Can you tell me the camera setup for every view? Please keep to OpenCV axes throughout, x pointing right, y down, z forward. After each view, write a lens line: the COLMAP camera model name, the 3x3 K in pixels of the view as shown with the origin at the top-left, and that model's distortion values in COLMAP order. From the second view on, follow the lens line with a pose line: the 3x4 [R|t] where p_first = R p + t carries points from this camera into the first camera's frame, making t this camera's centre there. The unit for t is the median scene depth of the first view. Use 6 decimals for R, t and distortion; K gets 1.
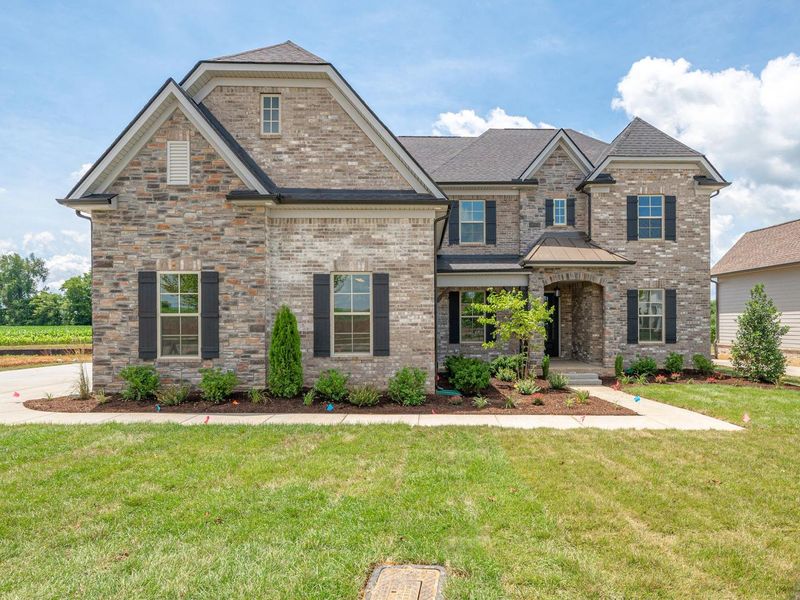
lens RADIAL K [[456.5, 0, 400.0], [0, 456.5, 300.0], [0, 0, 1]] dist [0.000142, 0.000000]
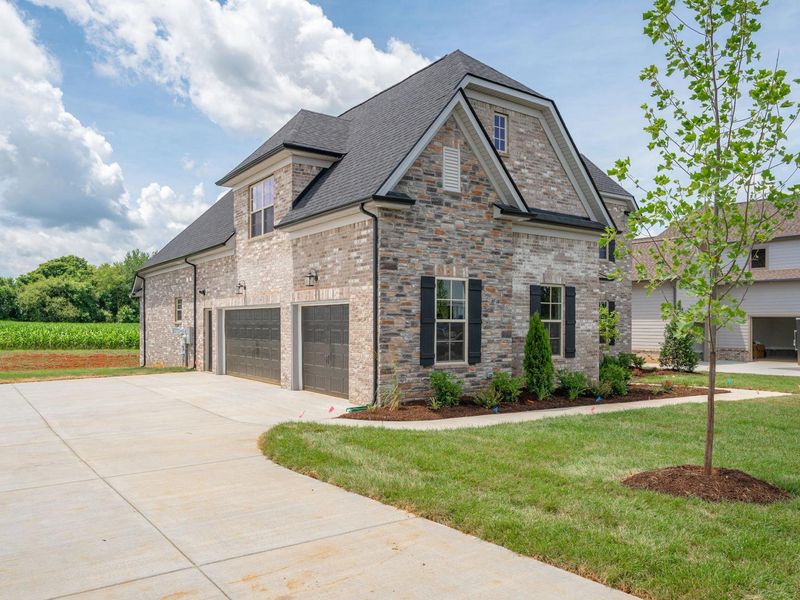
lens RADIAL K [[616.4, 0, 400.0], [0, 616.4, 300.0], [0, 0, 1]] dist [-0.006950, -0.001201]
pose [[0.831020, 0.027644, 0.555555, -1.328008], [-0.023981, 0.999616, -0.013869, 0.008115], [-0.555725, -0.001797, 0.831364, -0.065814]]
